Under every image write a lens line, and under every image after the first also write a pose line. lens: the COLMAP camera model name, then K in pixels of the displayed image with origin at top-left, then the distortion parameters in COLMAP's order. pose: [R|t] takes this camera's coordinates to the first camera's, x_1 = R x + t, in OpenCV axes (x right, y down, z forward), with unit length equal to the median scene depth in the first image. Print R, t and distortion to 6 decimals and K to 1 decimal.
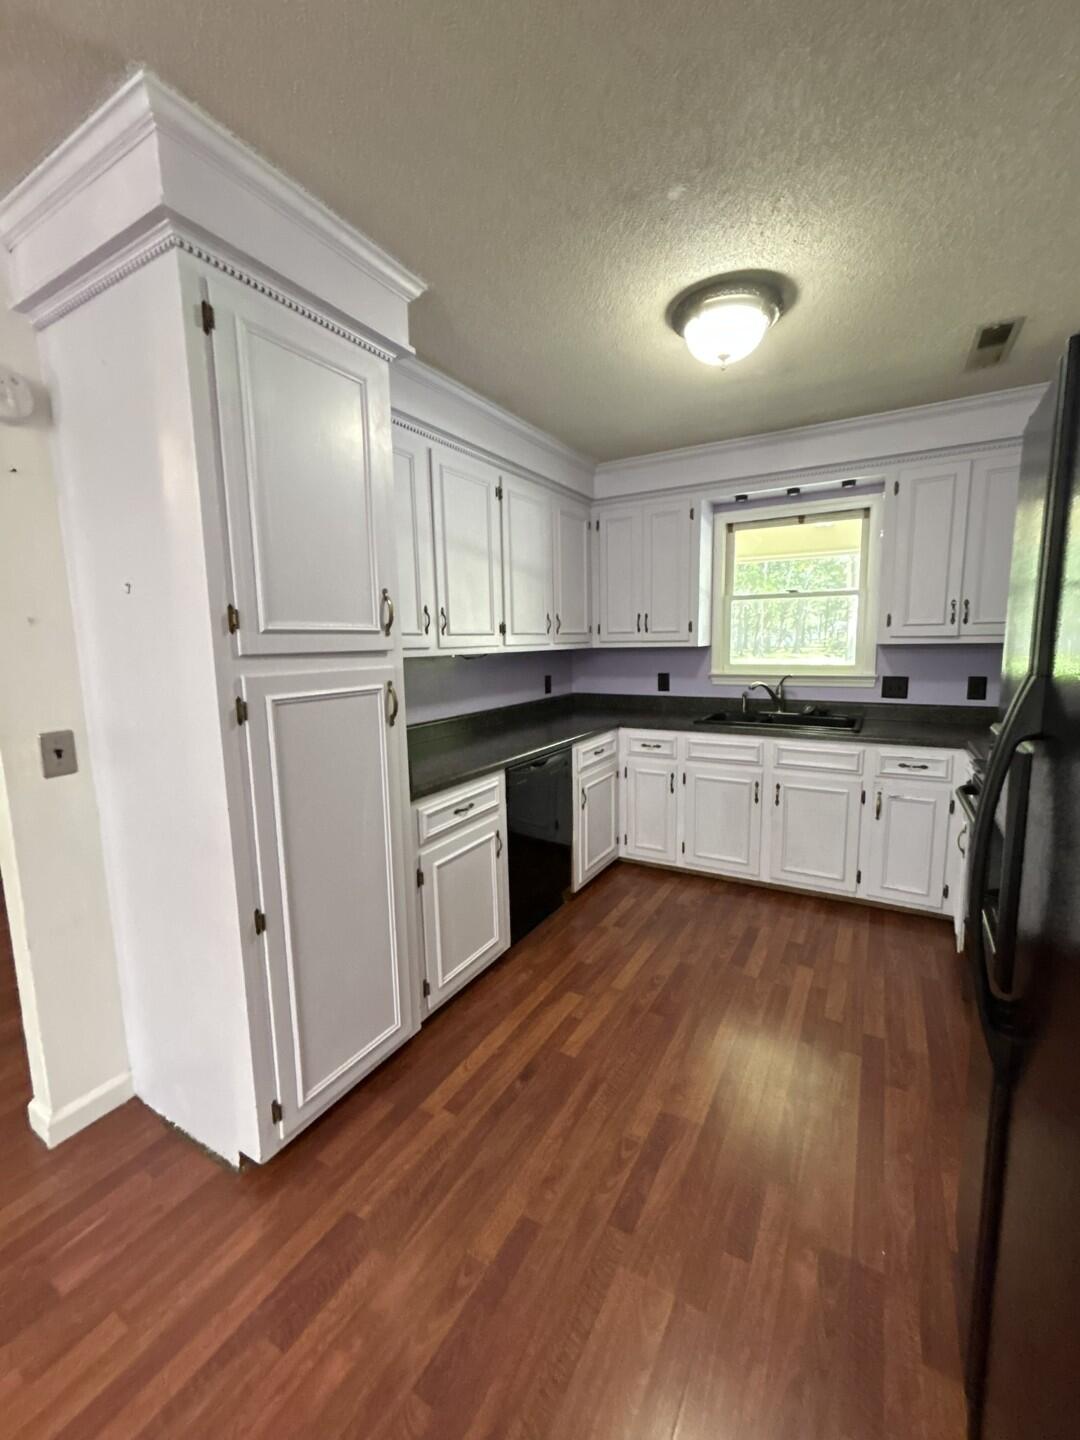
lens RADIAL K [[586.0, 0, 540.8], [0, 586.0, 716.7], [0, 0, 1]] dist [-0.006138, 0.003071]
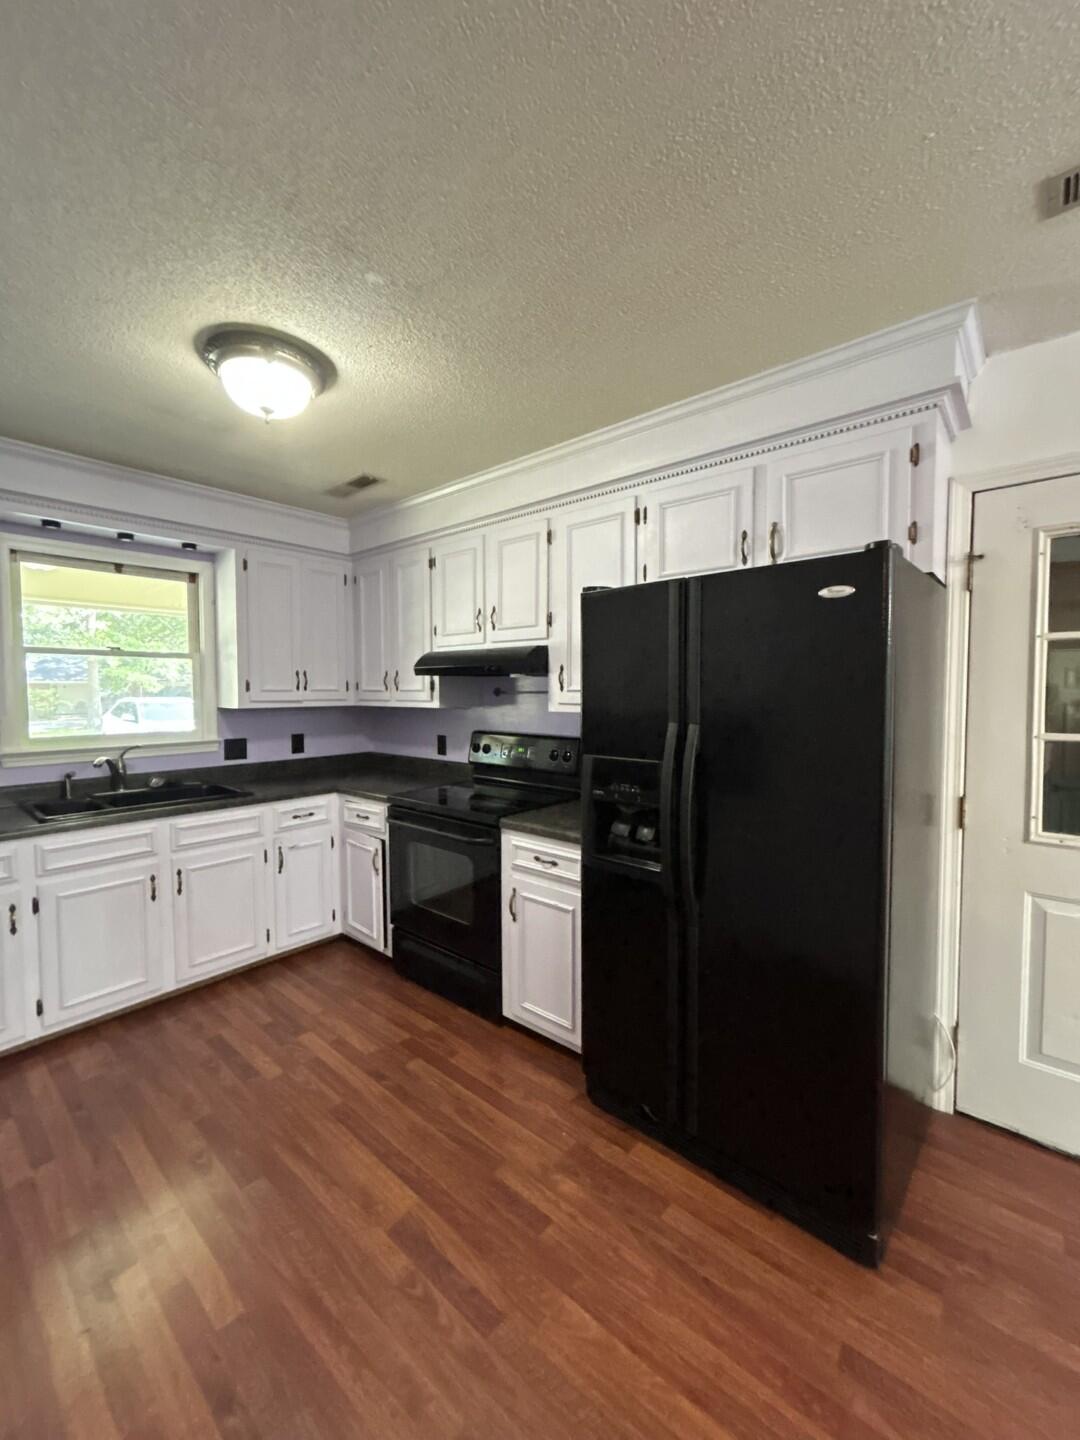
lens RADIAL K [[586.0, 0, 542.7], [0, 586.0, 715.9], [0, 0, 1]] dist [-0.006138, 0.003071]
pose [[0.185011, -0.026101, 0.982390, -0.366250], [0.128889, 0.991657, 0.002074, -0.046908], [-0.974248, 0.126235, 0.186832, 0.302859]]
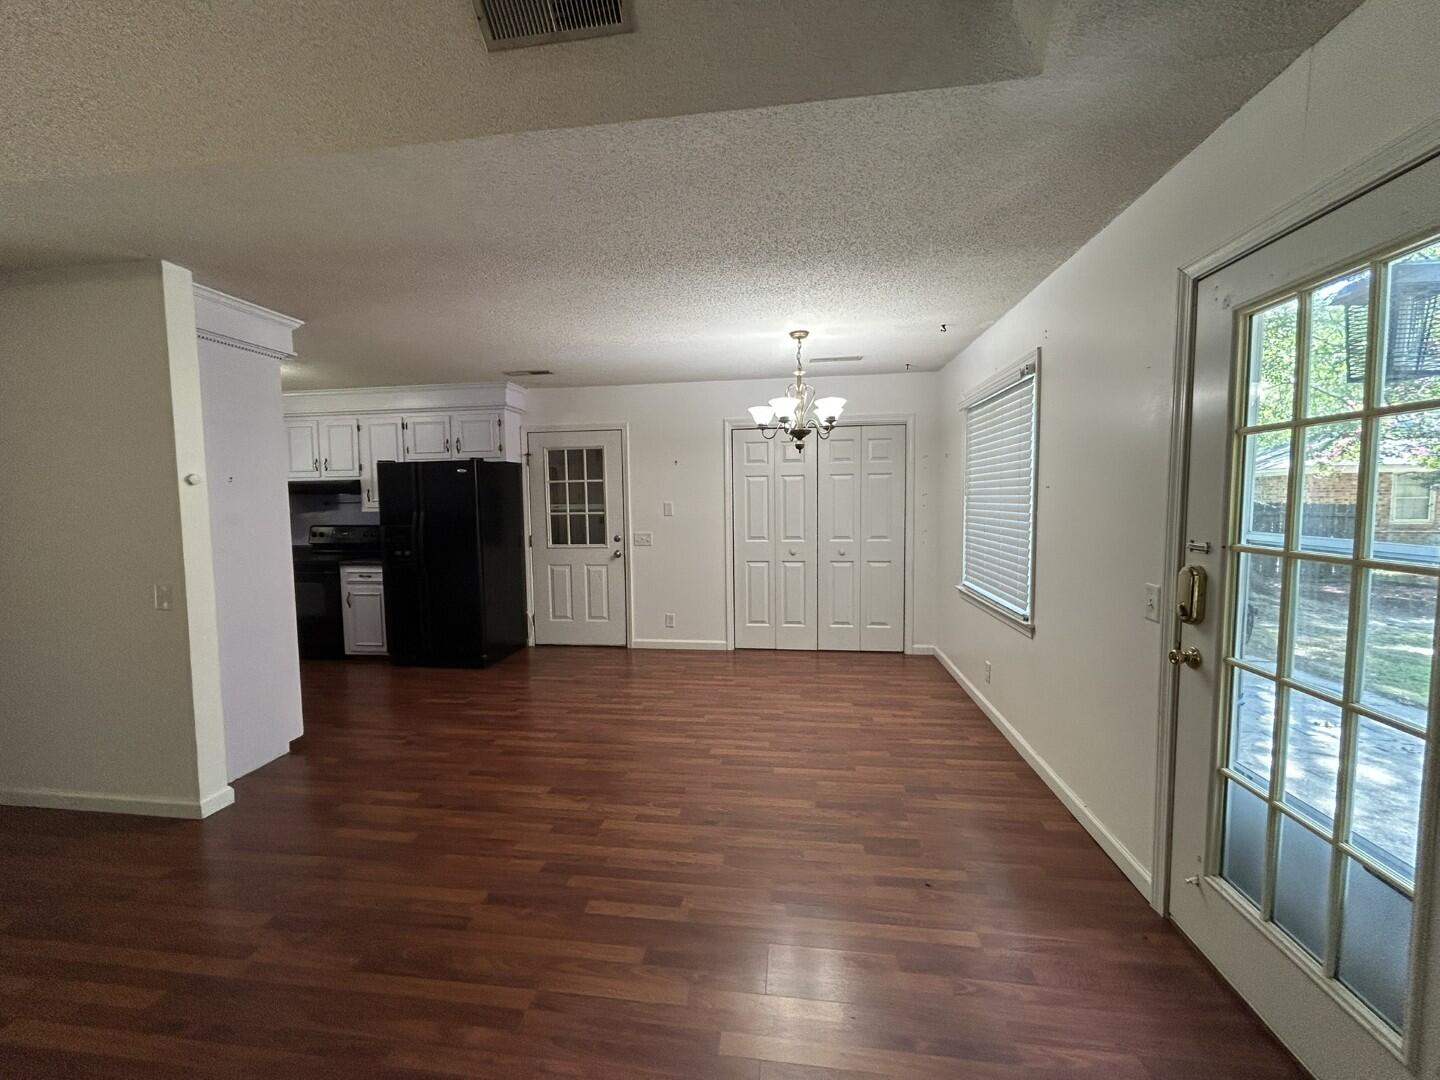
lens RADIAL K [[586.0, 0, 718.0], [0, 586.0, 537.2], [0, 0, 1]] dist [-0.006138, 0.003071]
pose [[-0.380380, -0.035646, 0.924143, -1.666138], [0.143815, 0.984821, 0.097182, 0.012535], [-0.913580, 0.169872, -0.369480, 0.124146]]
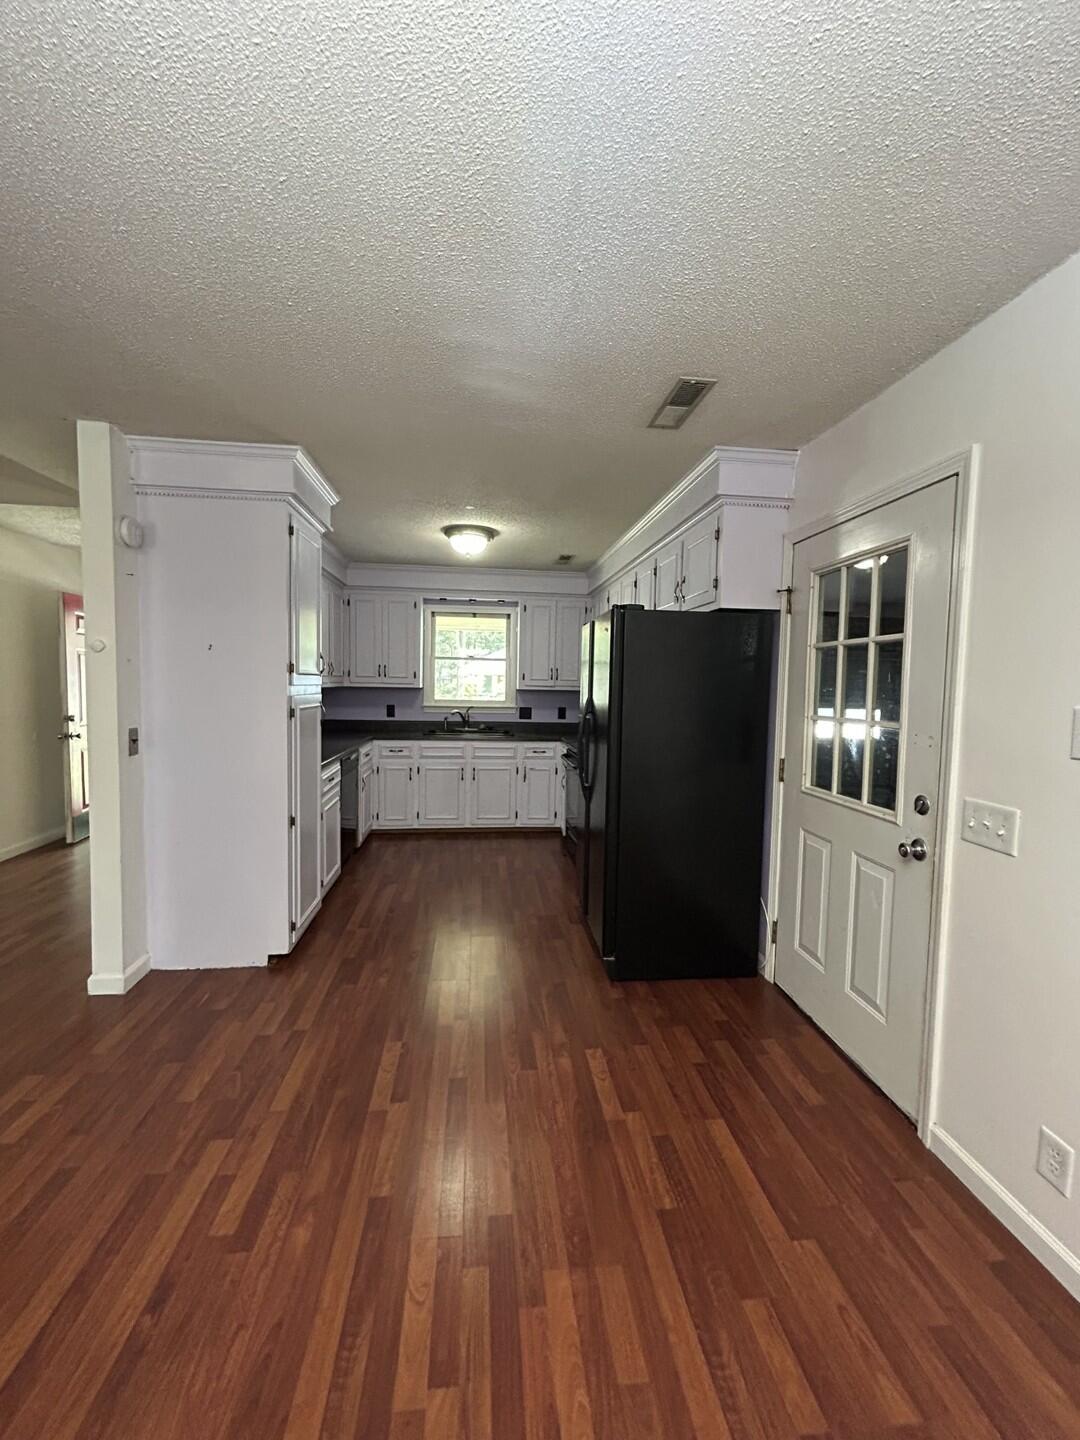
lens RADIAL K [[586.0, 0, 540.7], [0, 586.0, 716.8], [0, 0, 1]] dist [-0.006138, 0.003071]
pose [[0.804698, 0.000085, 0.593684, -0.499386], [0.042446, 0.997433, -0.057676, 0.077555], [-0.592165, 0.071611, 0.802629, -0.557612]]
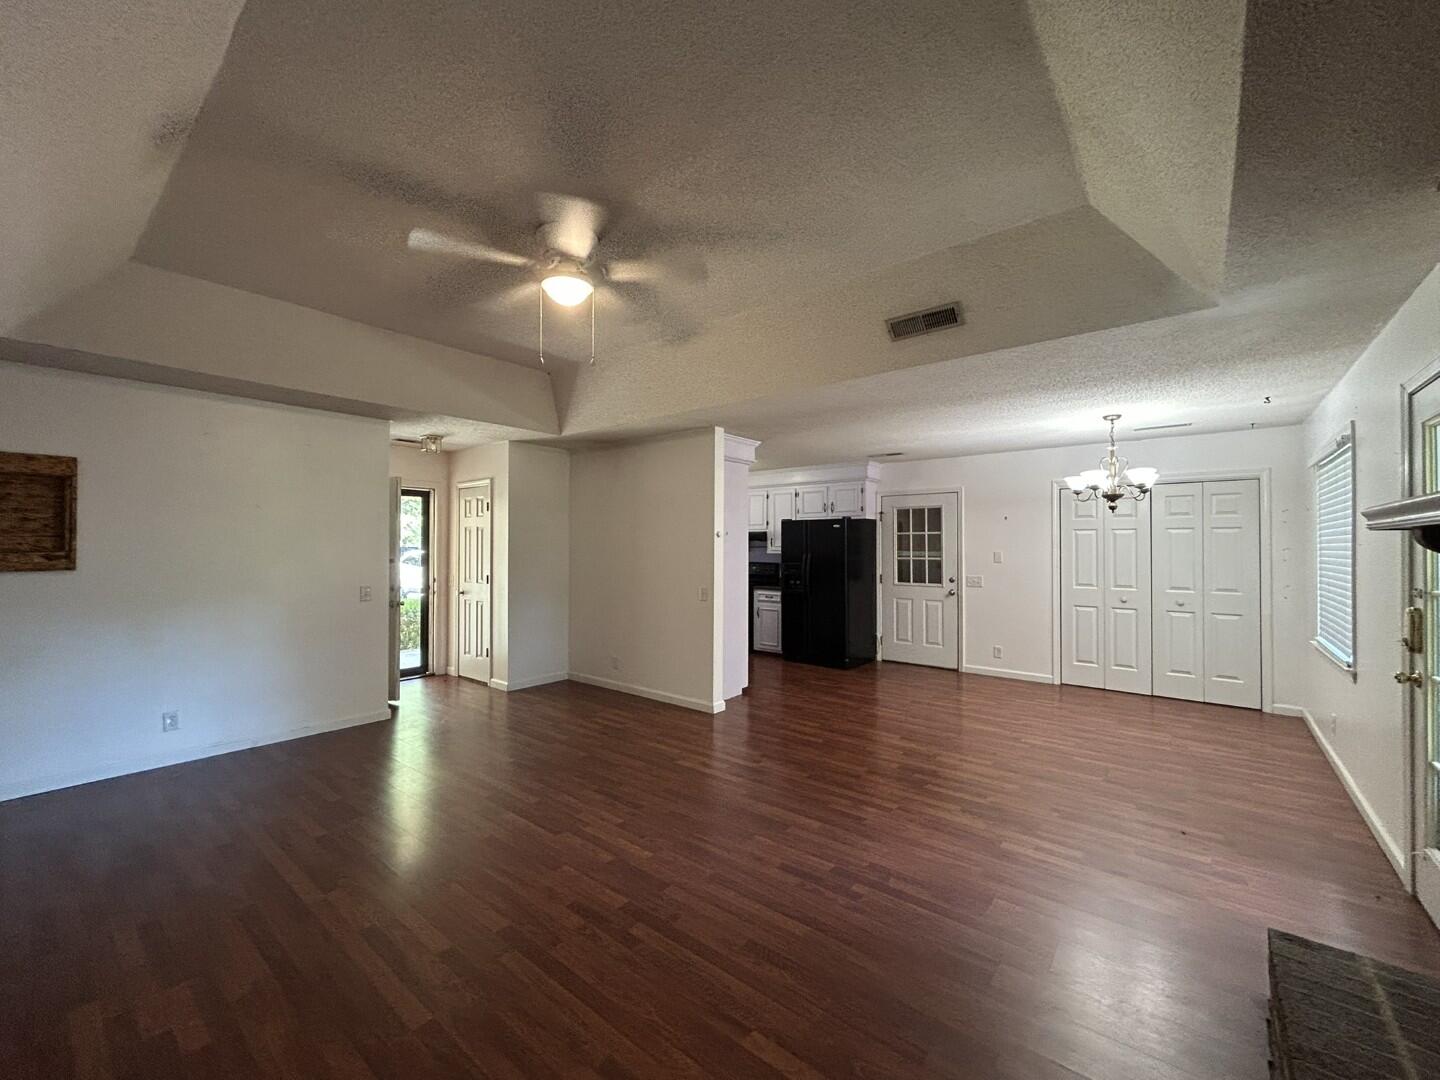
lens RADIAL K [[586.0, 0, 716.4], [0, 586.0, 537.7], [0, 0, 1]] dist [-0.006138, 0.003071]
pose [[0.164528, 0.036264, 0.985706, -2.252990], [0.123314, 0.990728, -0.057032, 0.005093], [-0.978634, 0.130934, 0.158531, 0.249436]]
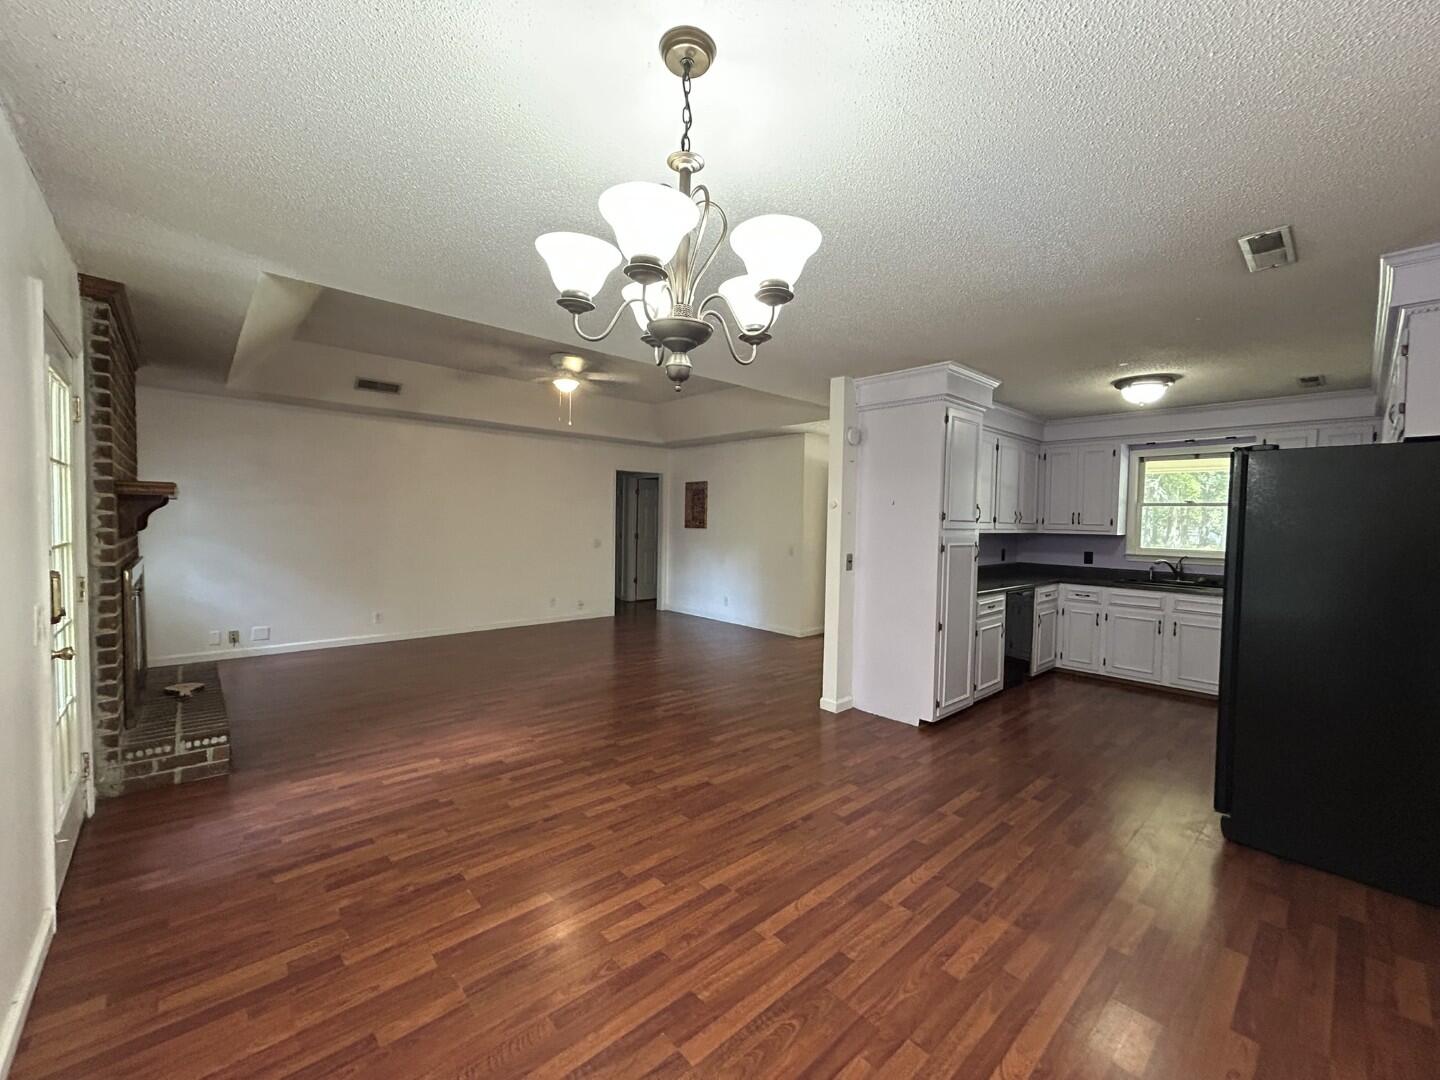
lens RADIAL K [[586.0, 0, 716.7], [0, 586.0, 536.1], [0, 0, 1]] dist [-0.006138, 0.003071]
pose [[0.951828, 0.048402, -0.302790, -0.340572], [-0.079289, 0.992730, -0.090554, 0.133957], [0.296205, 0.110200, 0.948746, -0.982862]]
